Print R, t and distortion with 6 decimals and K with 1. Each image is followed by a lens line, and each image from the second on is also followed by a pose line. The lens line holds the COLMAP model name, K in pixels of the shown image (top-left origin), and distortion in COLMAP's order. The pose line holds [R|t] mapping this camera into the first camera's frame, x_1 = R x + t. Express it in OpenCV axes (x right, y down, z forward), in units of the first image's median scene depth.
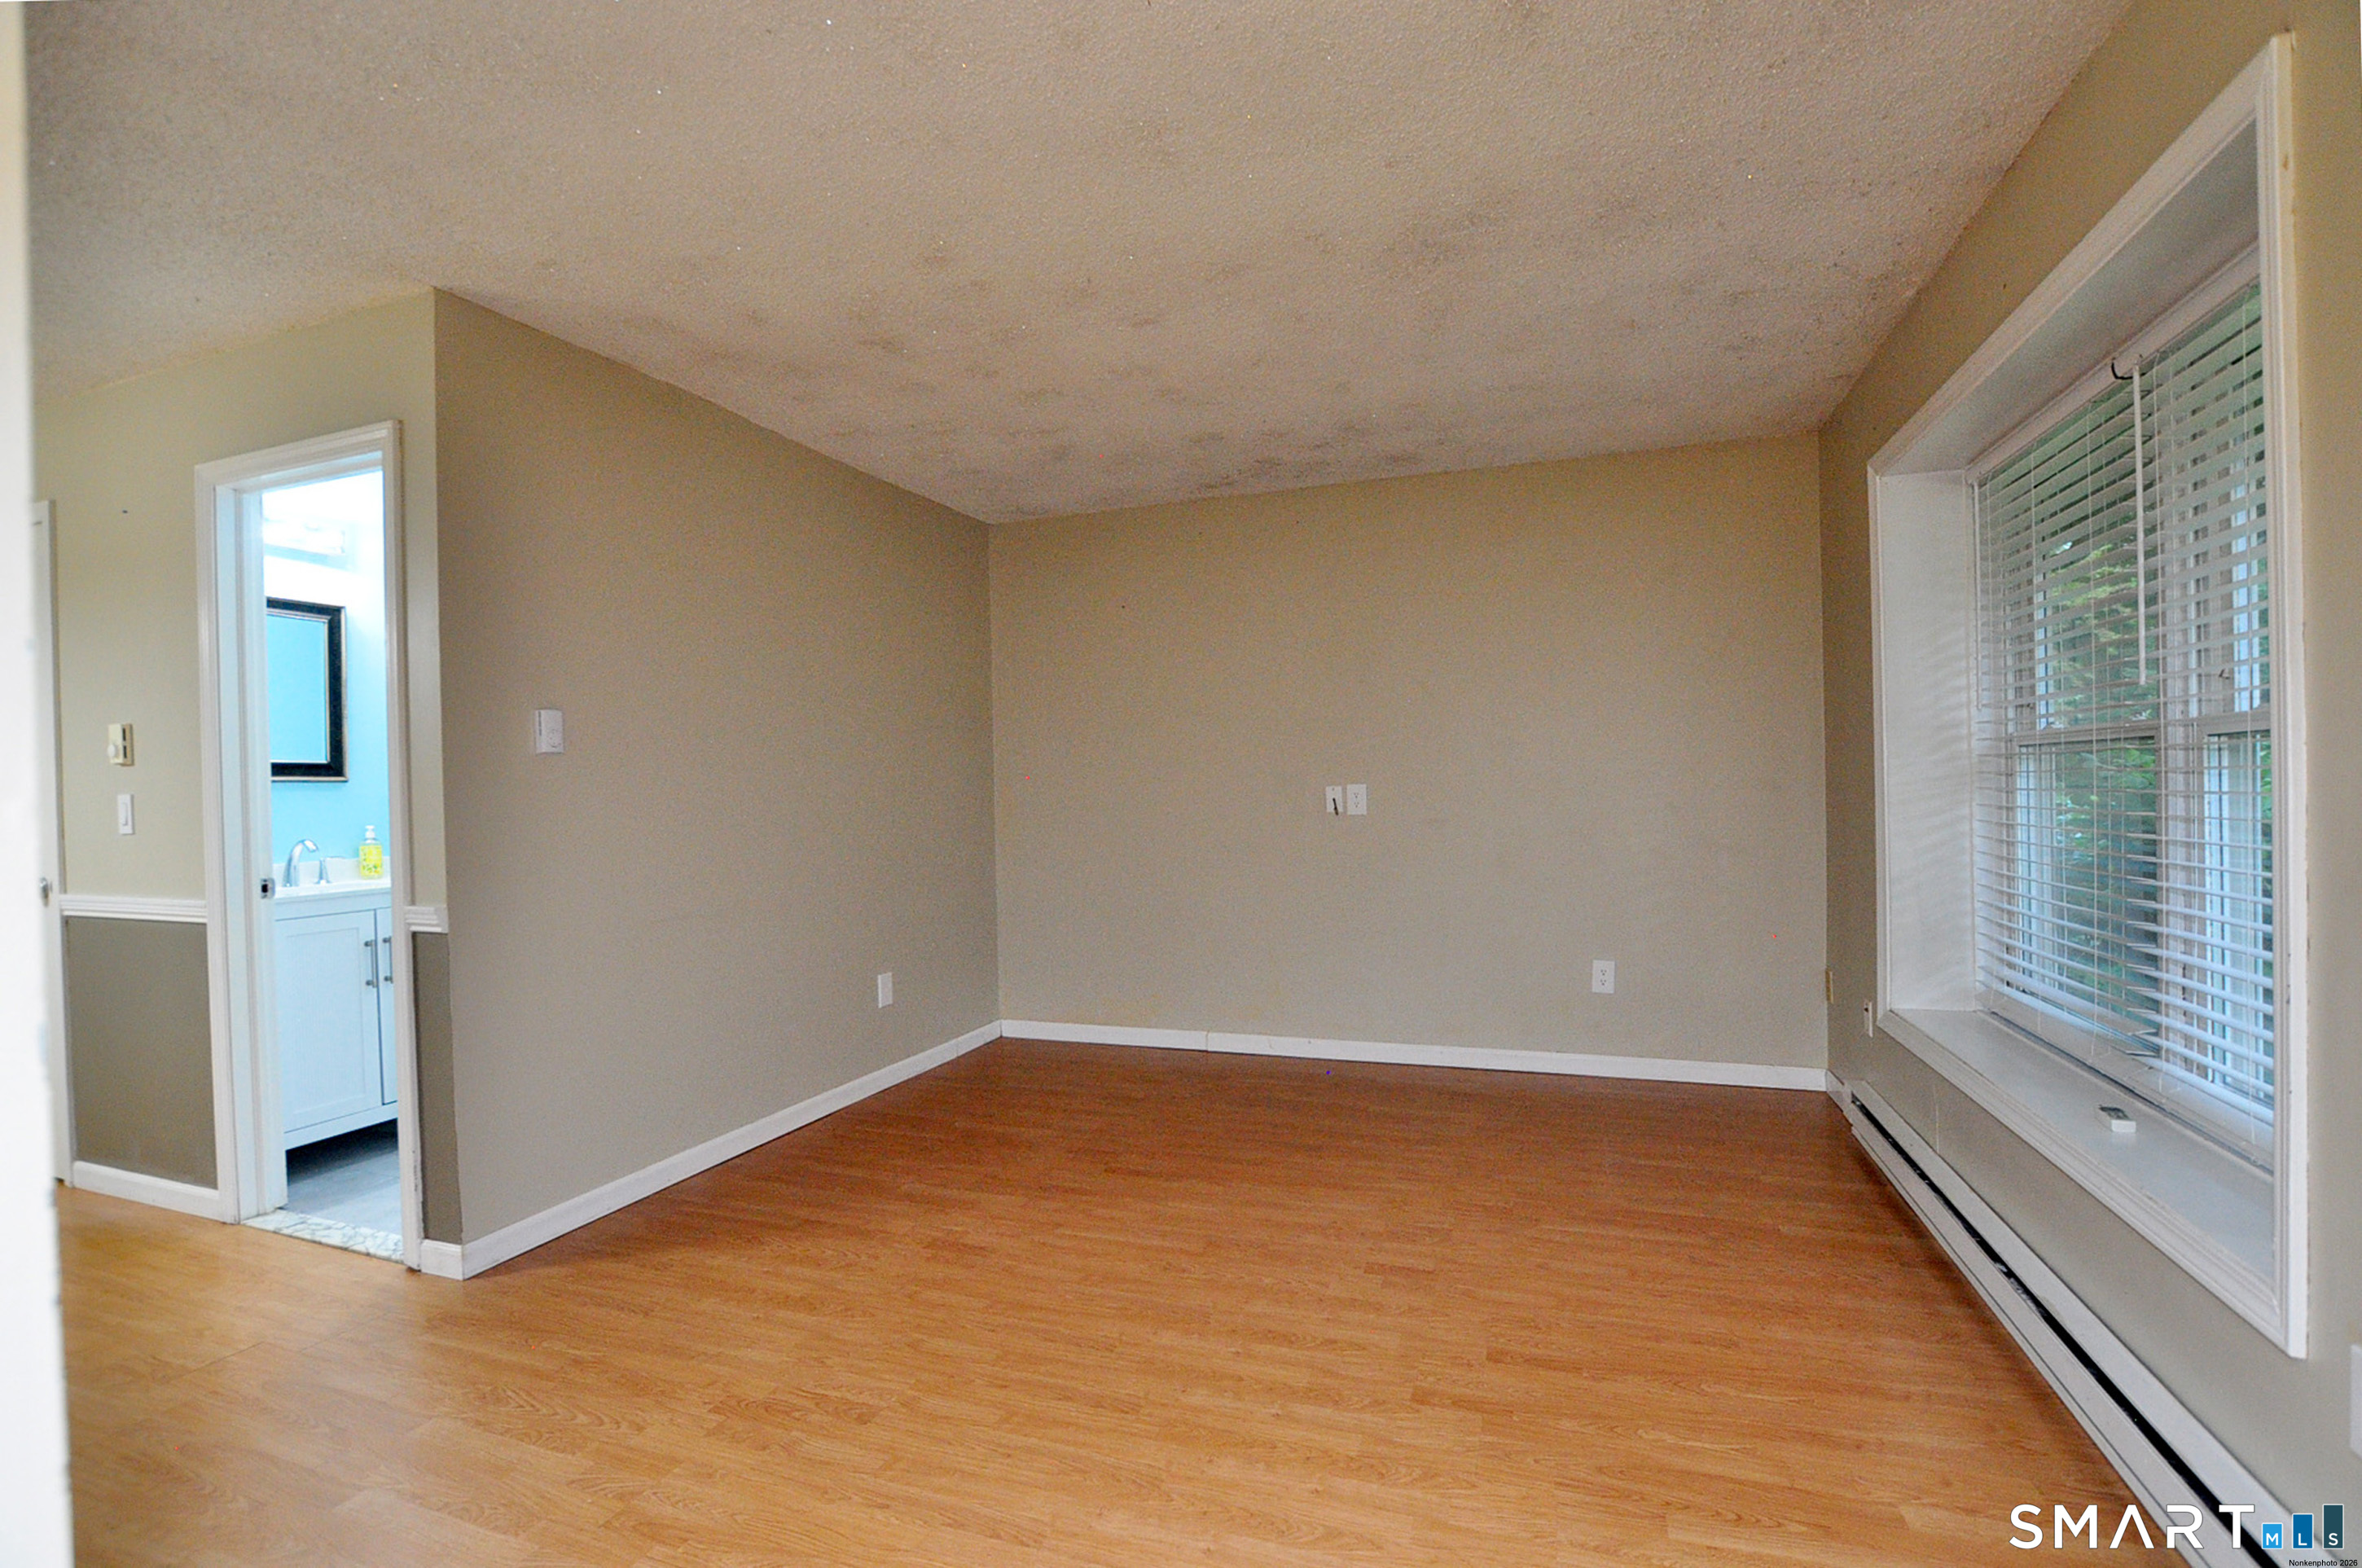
lens RADIAL K [[1058.1, 0, 1164.8], [0, 1058.1, 802.8], [0, 0, 1]] dist [-0.028977, 0.000708]
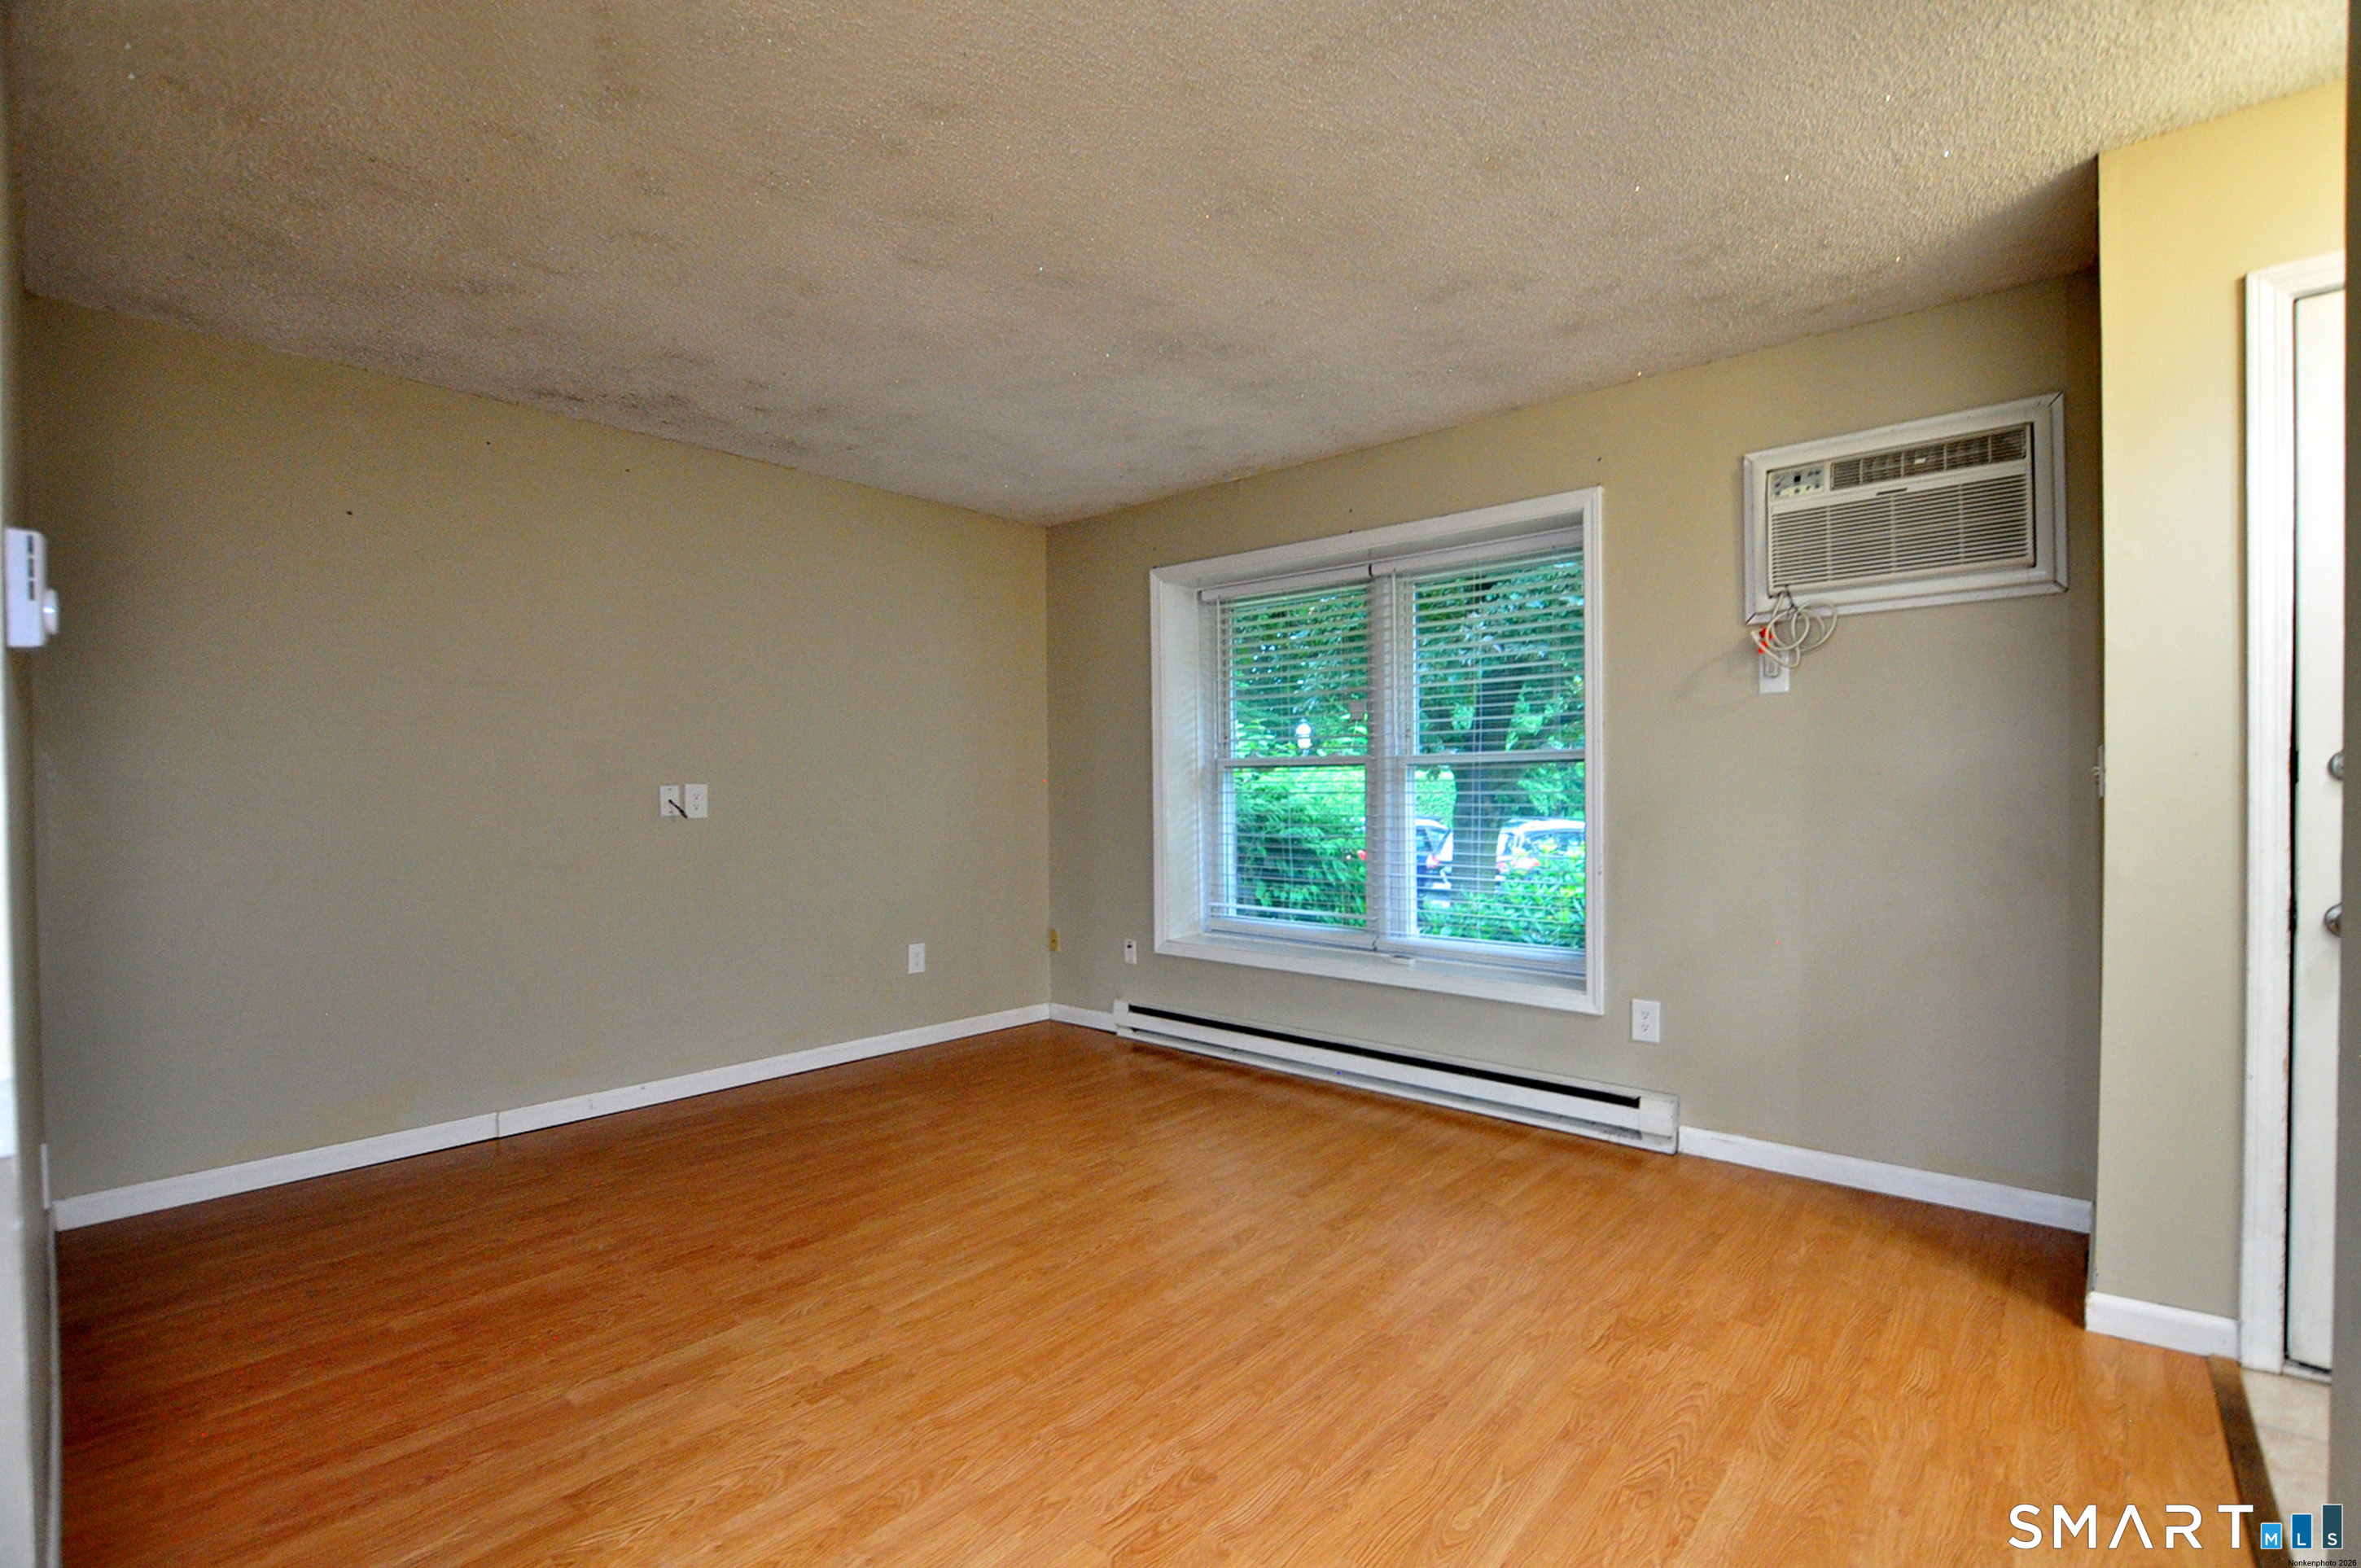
lens RADIAL K [[1057.6, 0, 1164.3], [0, 1057.6, 802.8], [0, 0, 1]] dist [-0.028977, 0.000708]
pose [[0.370797, 0.004395, 0.928703, -0.737777], [0.010131, 0.999910, -0.008777, 0.015362], [-0.928659, 0.012663, 0.370719, 0.454873]]
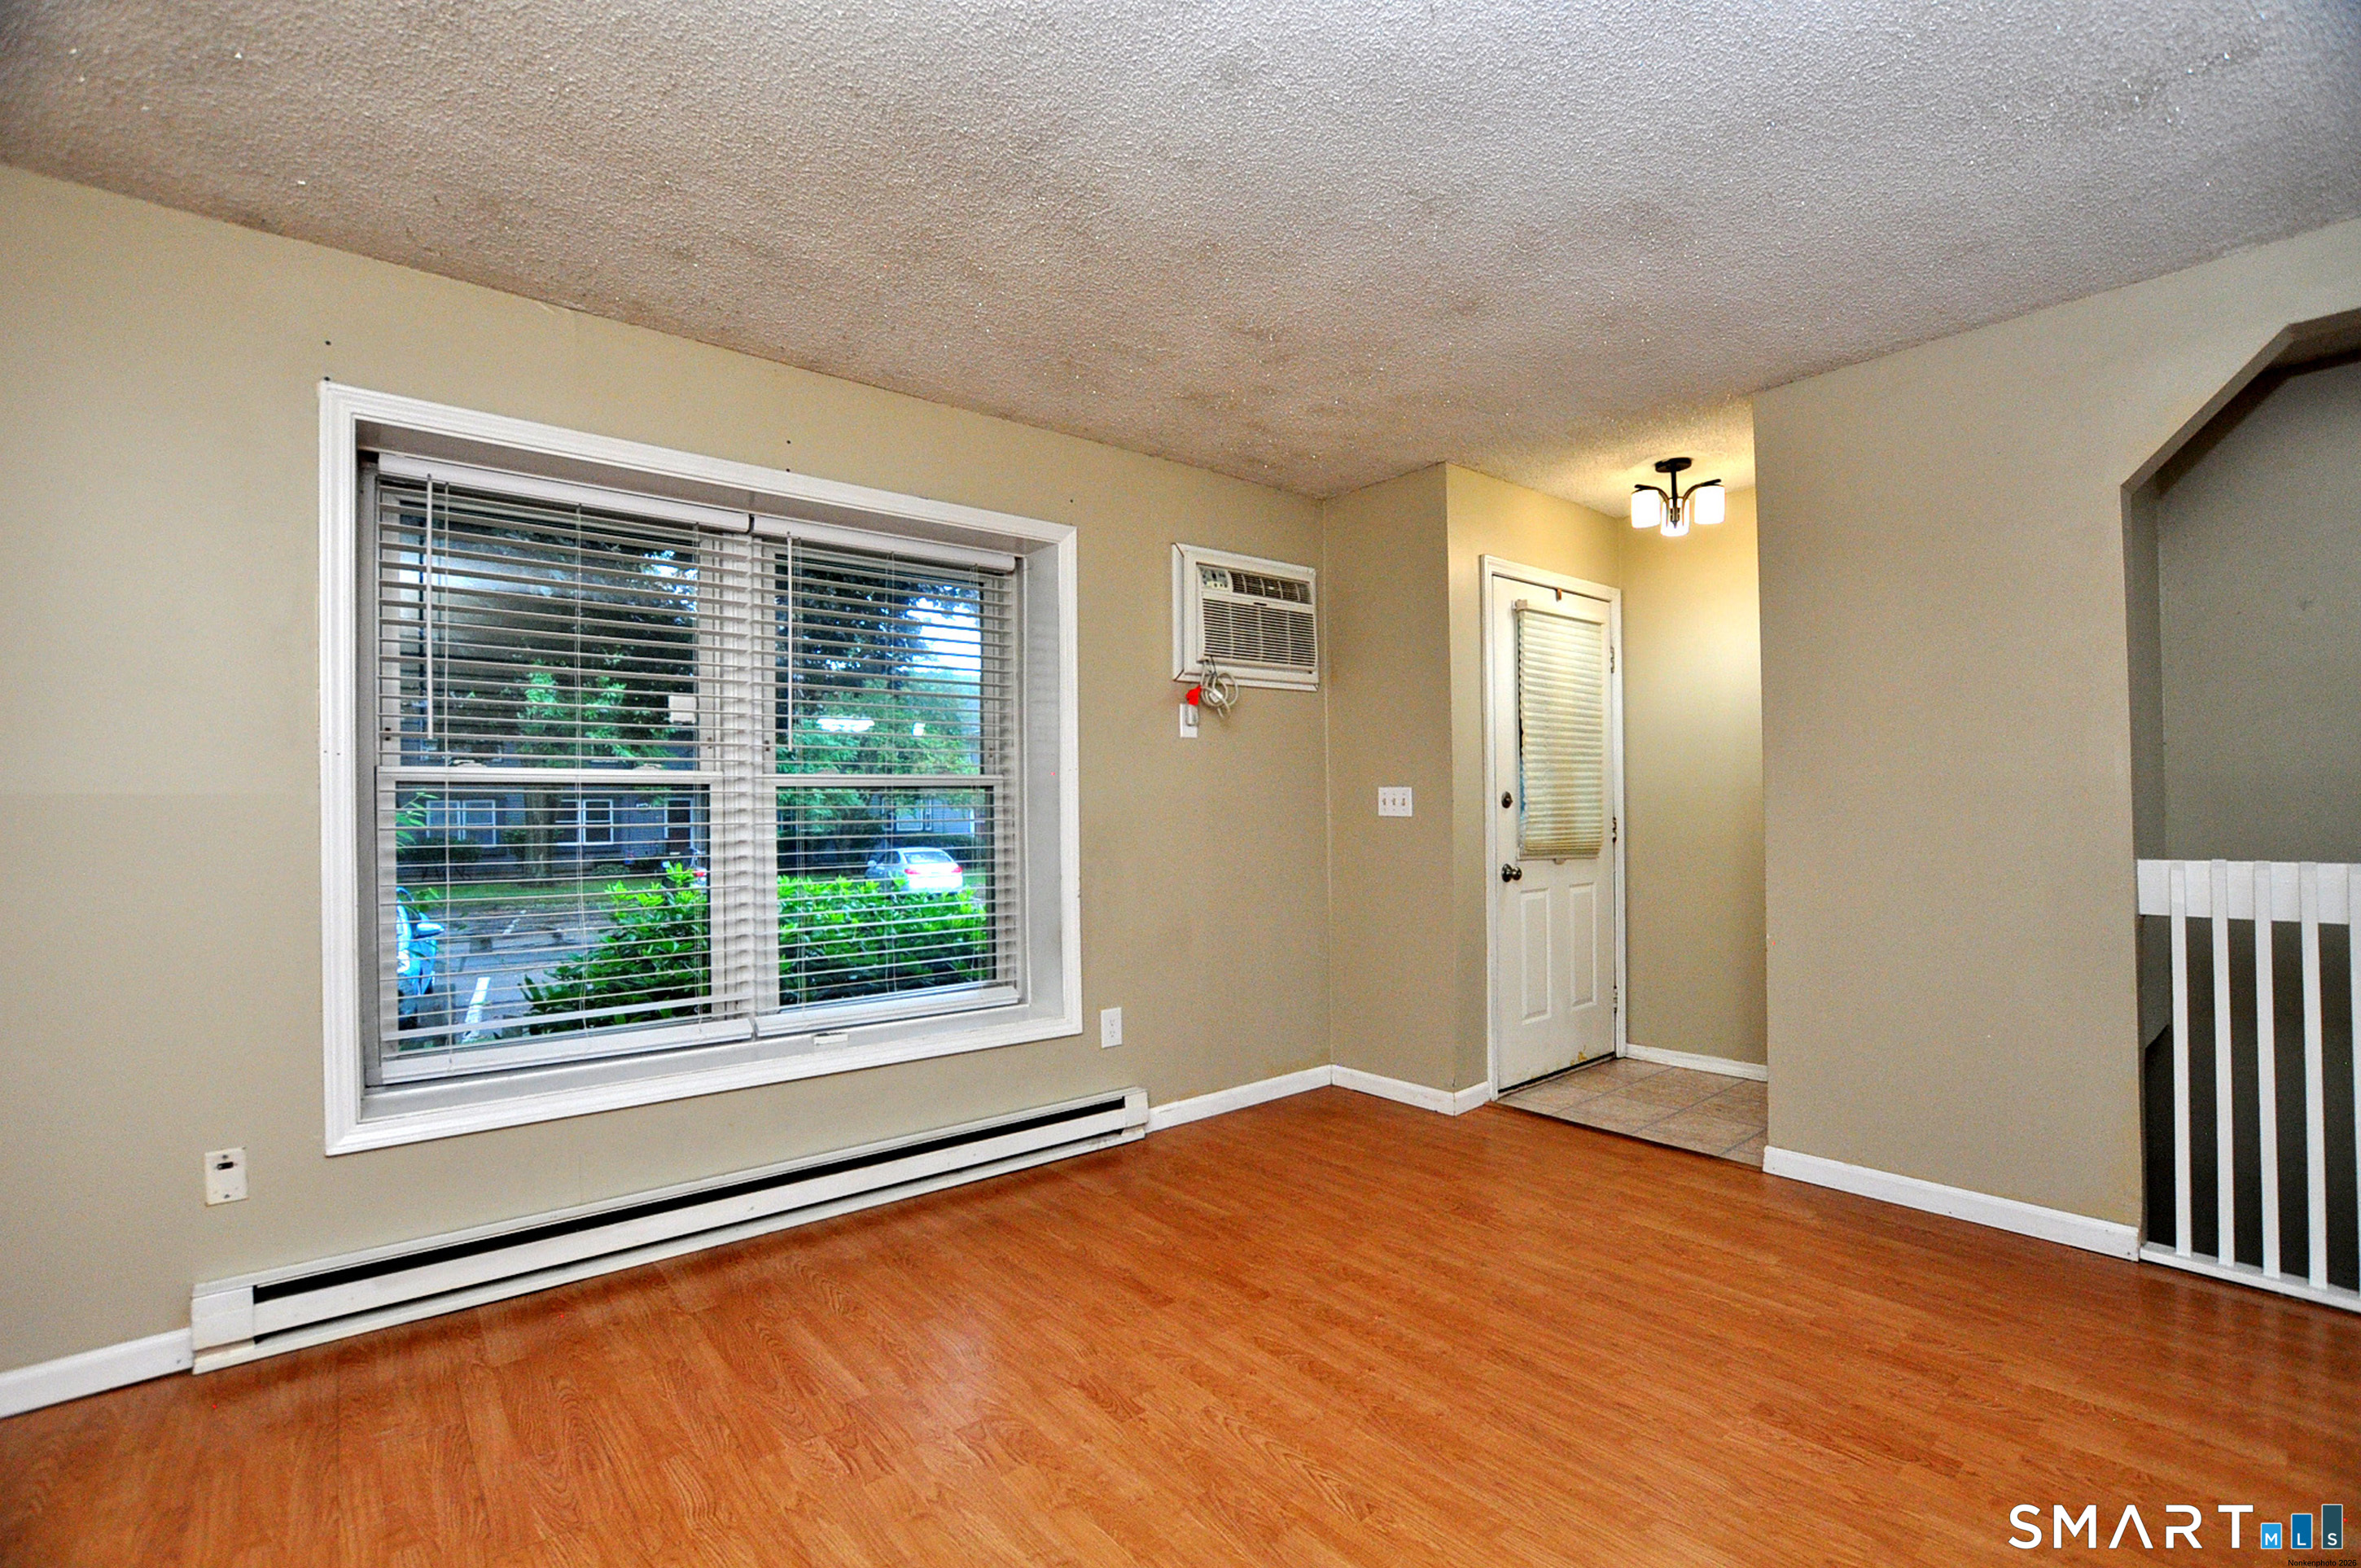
lens RADIAL K [[1049.4, 0, 1199.6], [0, 1049.4, 796.5], [0, 0, 1]] dist [-0.025045, 0.000443]
pose [[-0.871275, 0.034604, 0.489574, -0.209499], [0.033393, 0.999379, -0.011211, -0.007568], [-0.489658, 0.006581, -0.871890, 1.397091]]
